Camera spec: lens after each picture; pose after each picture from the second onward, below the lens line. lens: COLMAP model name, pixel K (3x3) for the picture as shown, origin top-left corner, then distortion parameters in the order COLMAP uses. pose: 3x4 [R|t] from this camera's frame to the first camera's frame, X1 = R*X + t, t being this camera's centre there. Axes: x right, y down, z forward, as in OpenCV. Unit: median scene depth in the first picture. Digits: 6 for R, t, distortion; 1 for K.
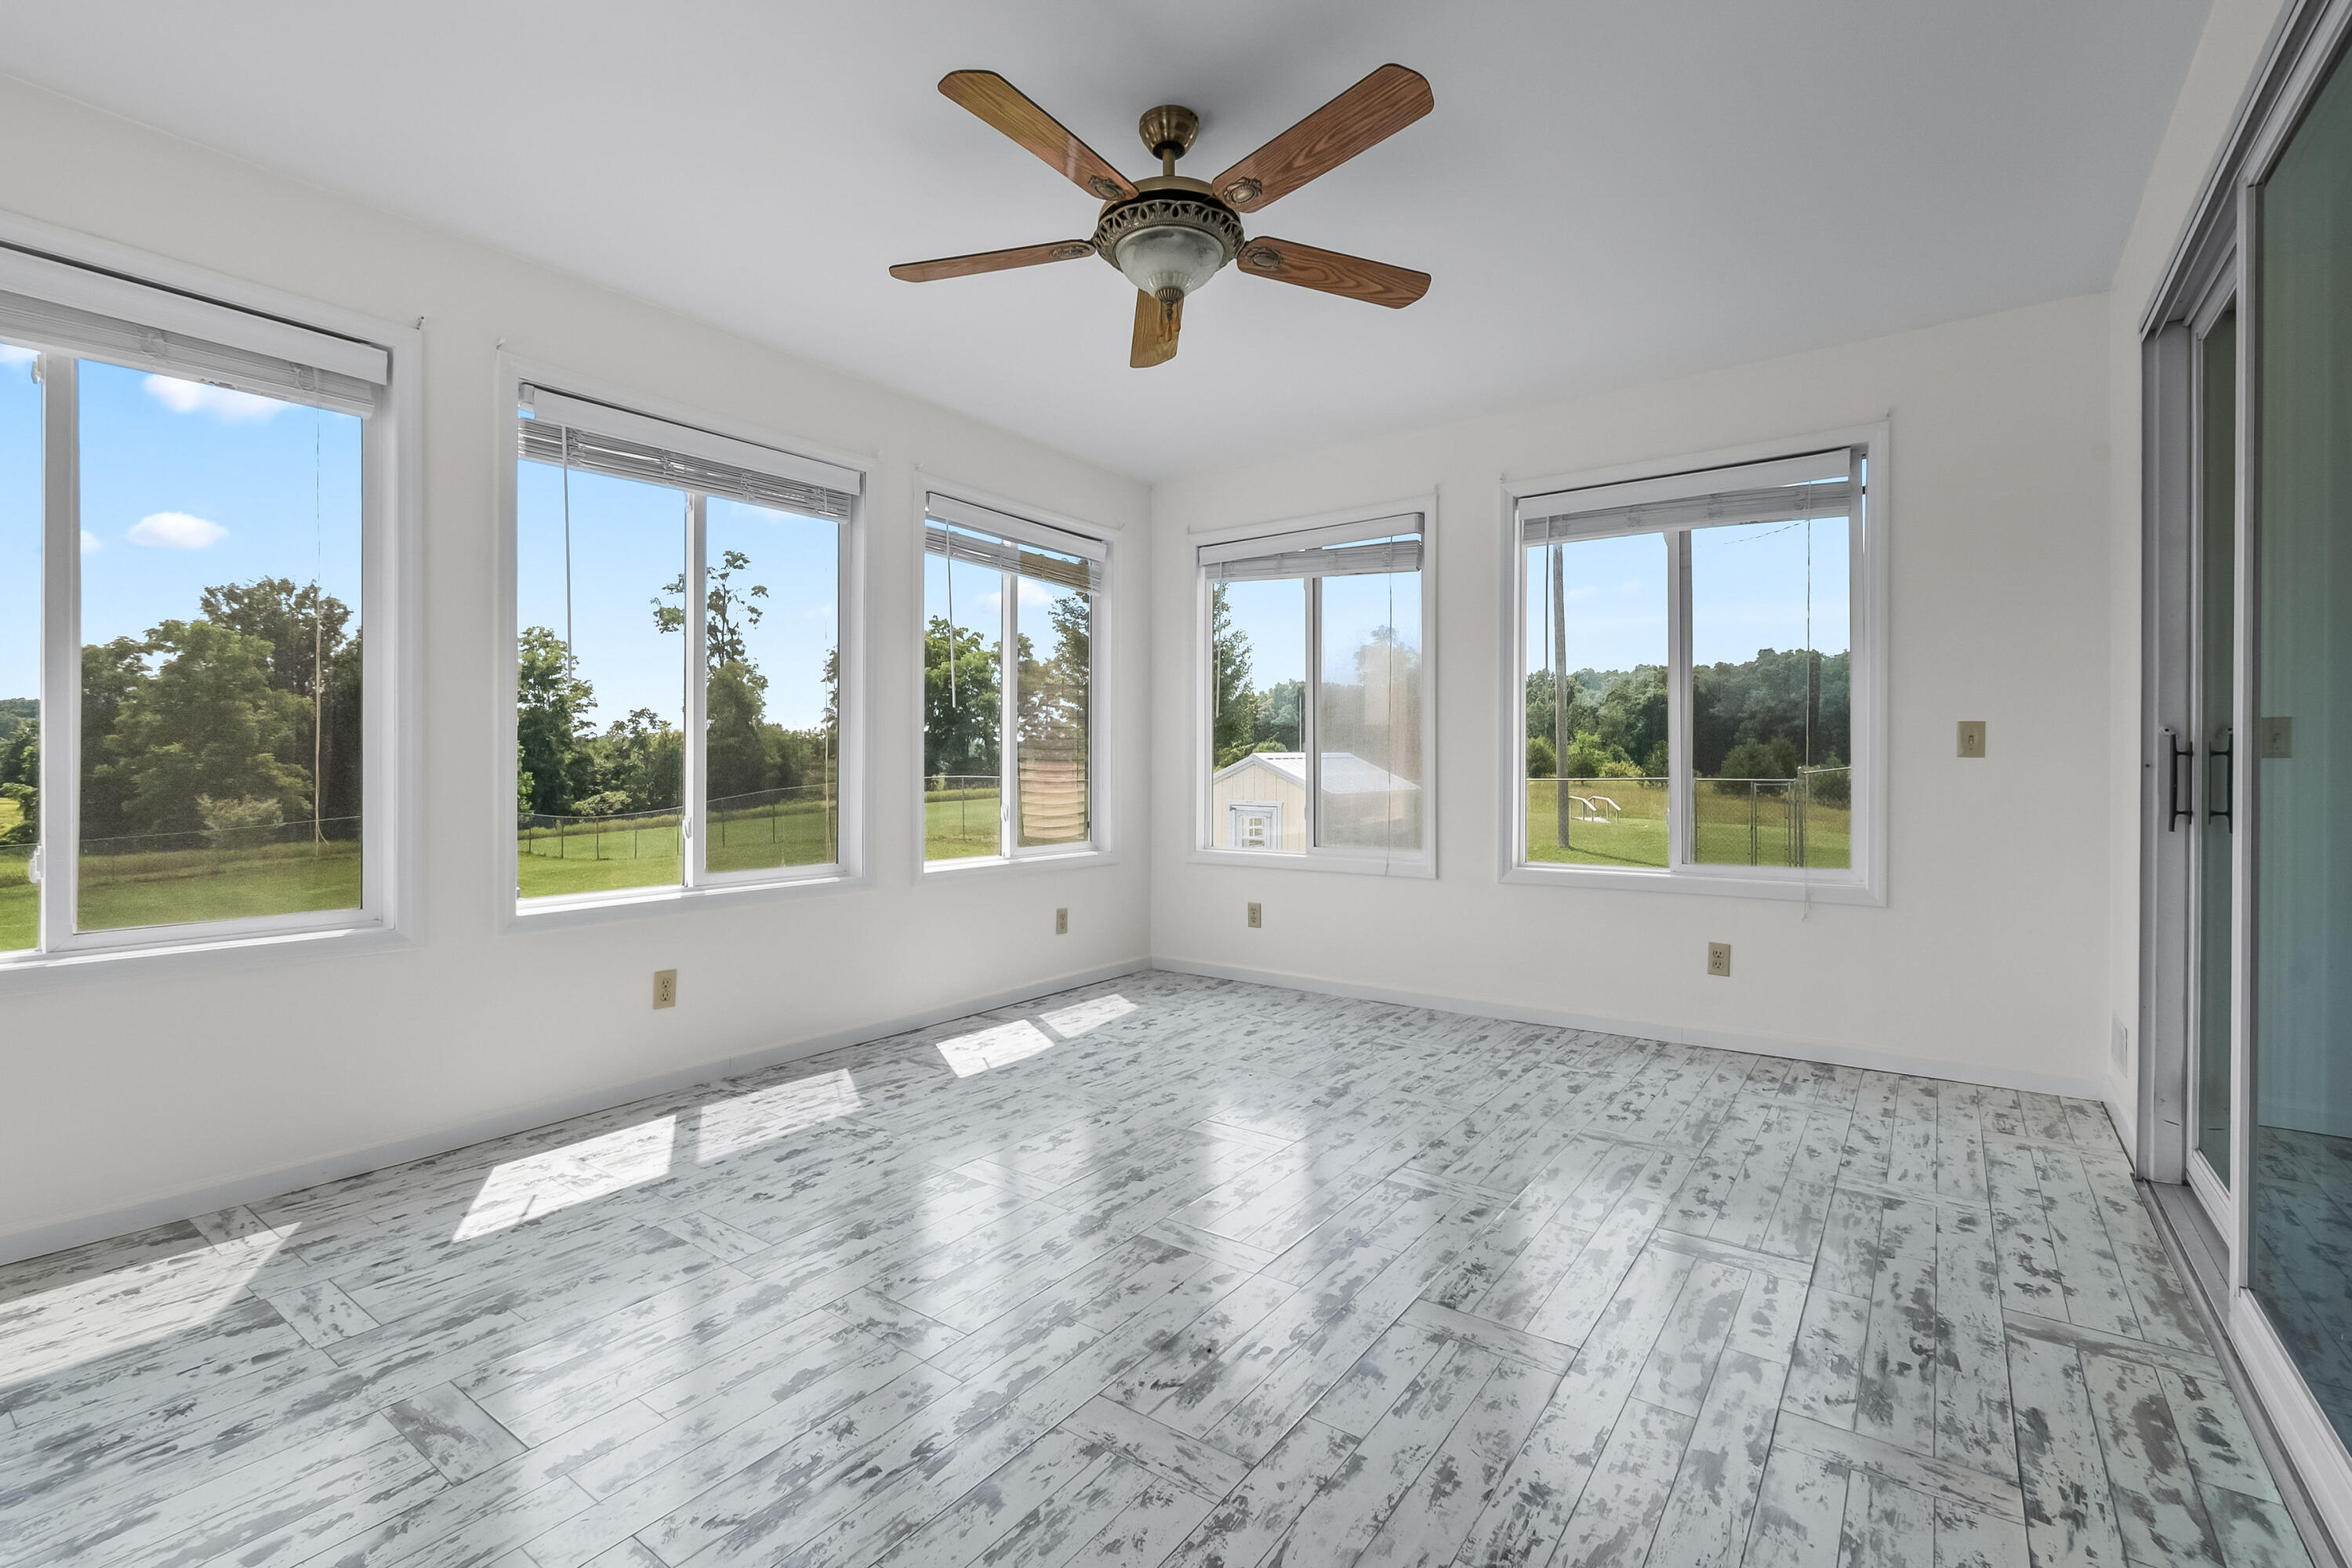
lens RADIAL K [[1058.7, 0, 1167.3], [0, 1058.7, 781.3], [0, 0, 1]] dist [0.019889, -0.000016]
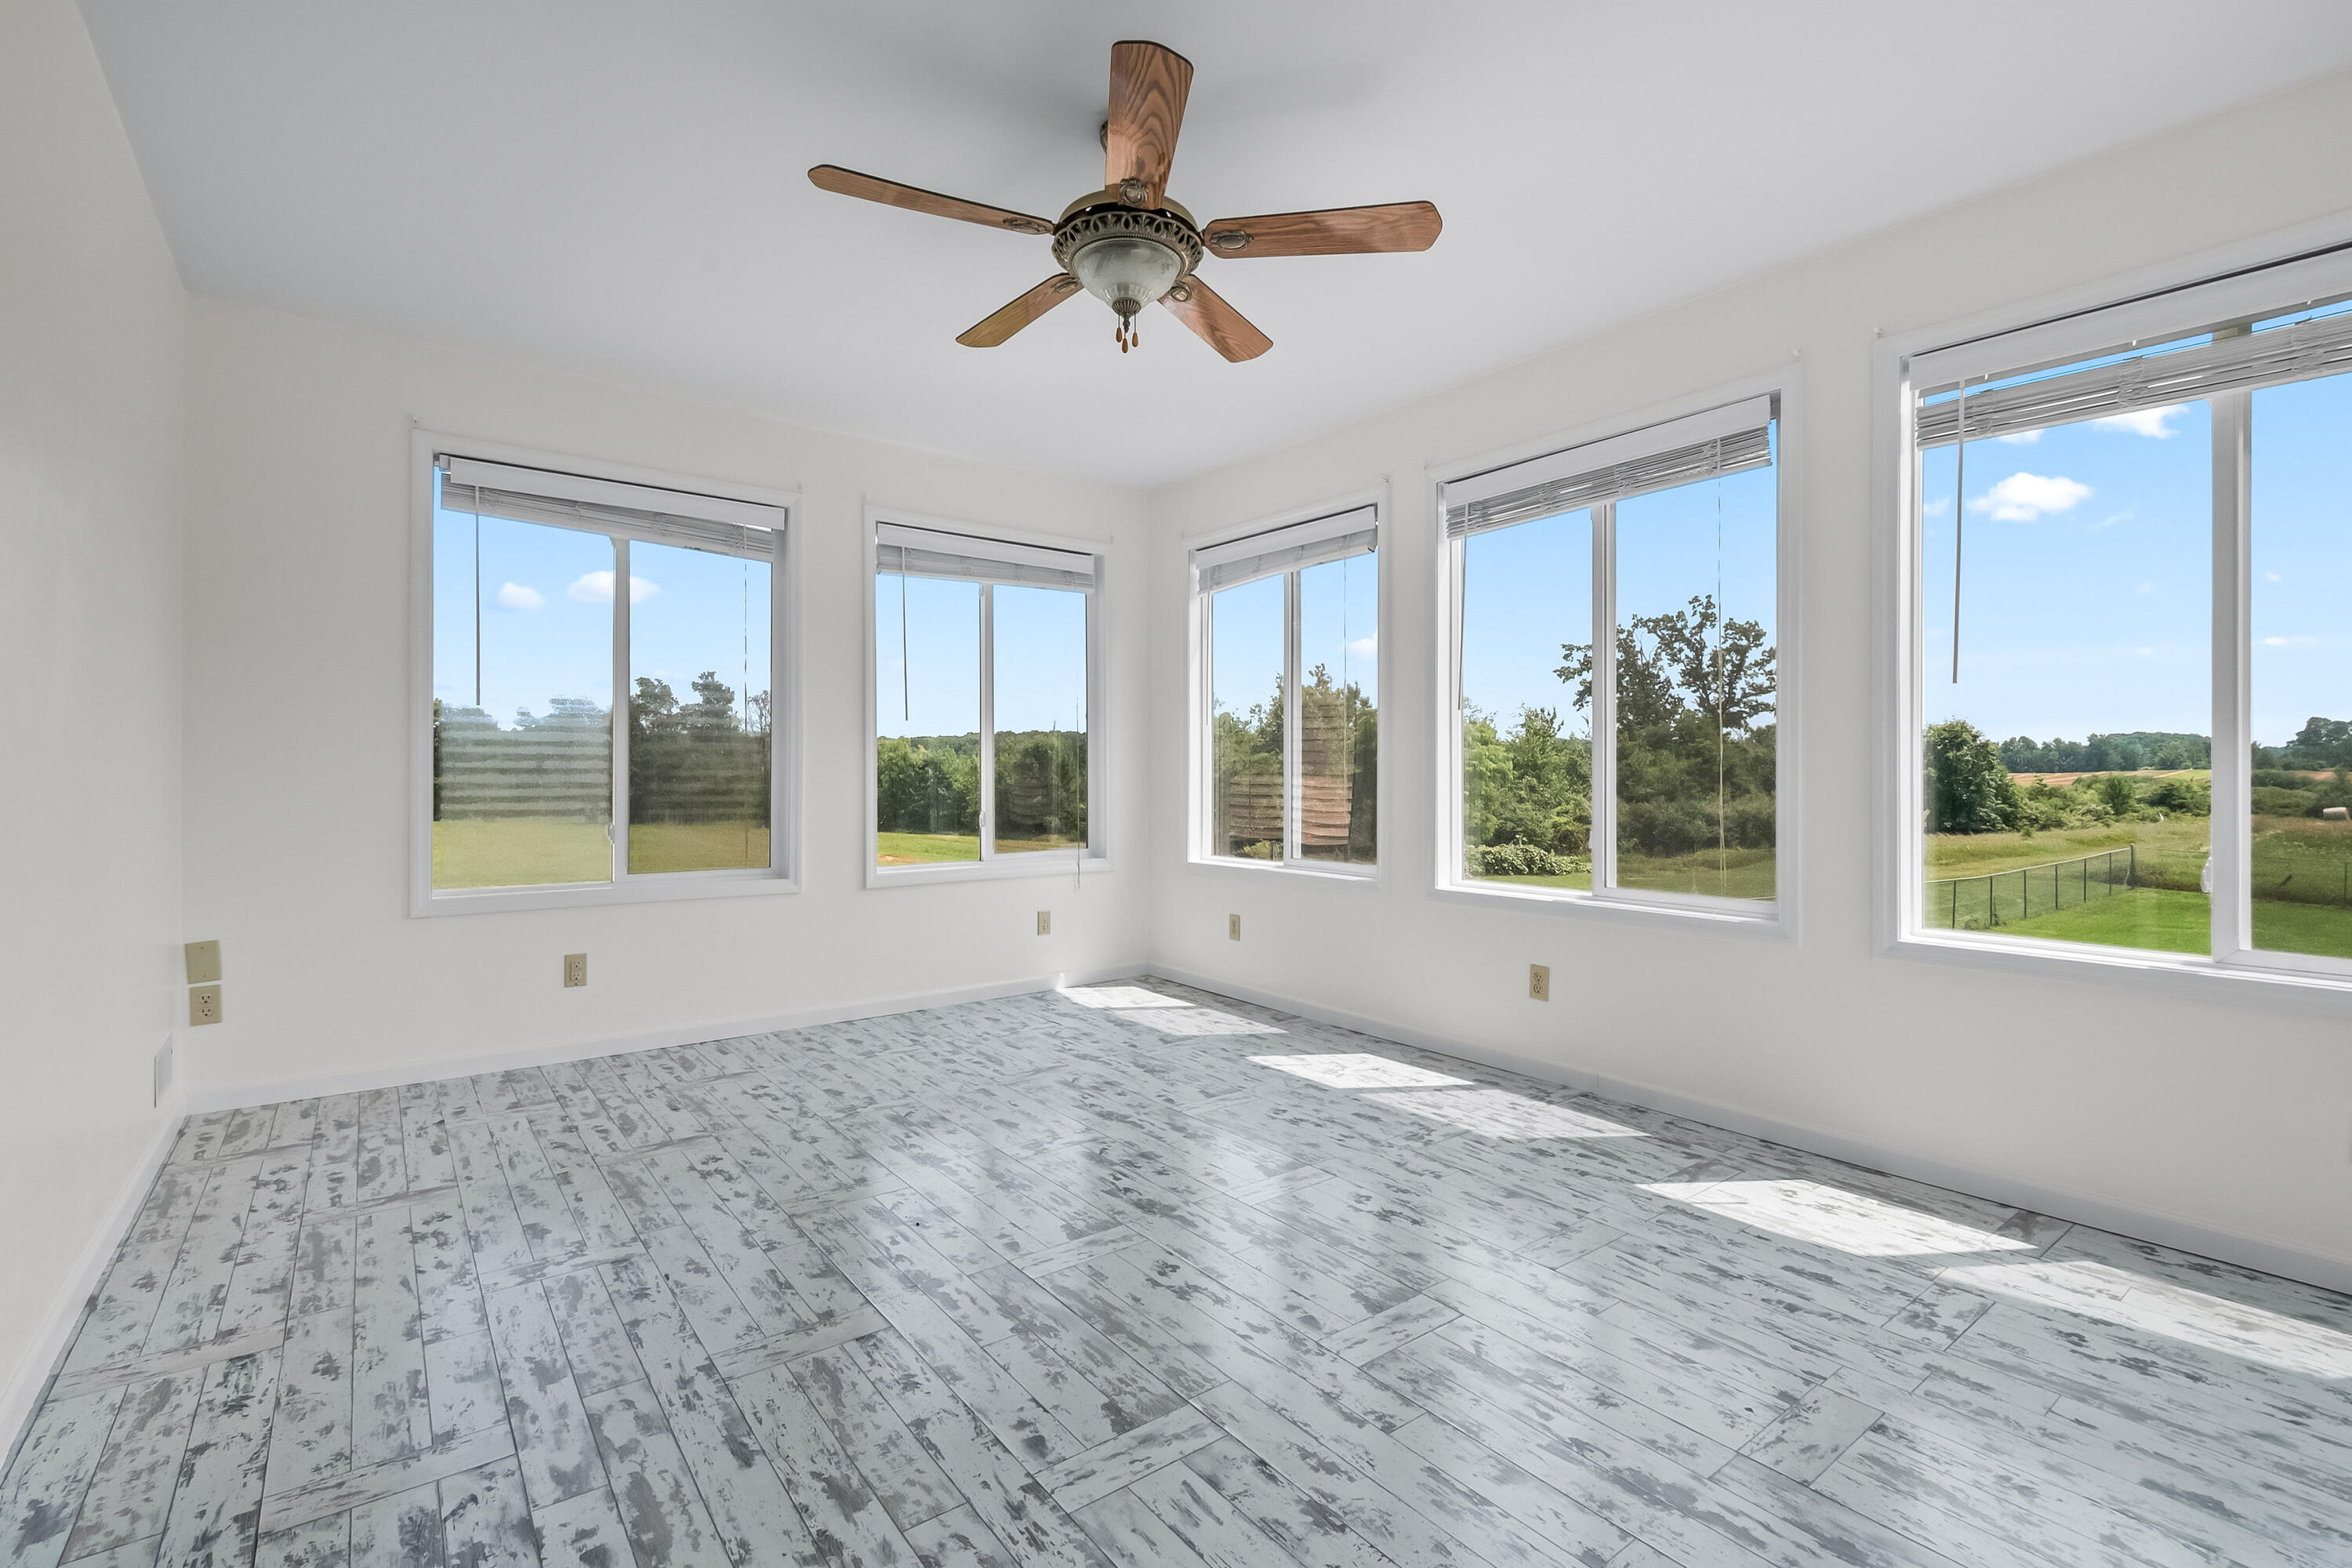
lens RADIAL K [[1058.7, 0, 1131.6], [0, 1058.7, 760.1], [0, 0, 1]] dist [0.019889, -0.000016]
pose [[-0.314849, -0.015092, -0.949022, 0.762692], [-0.016605, 0.999808, -0.010391, -0.012718], [0.948997, 0.012487, -0.315039, 1.053277]]
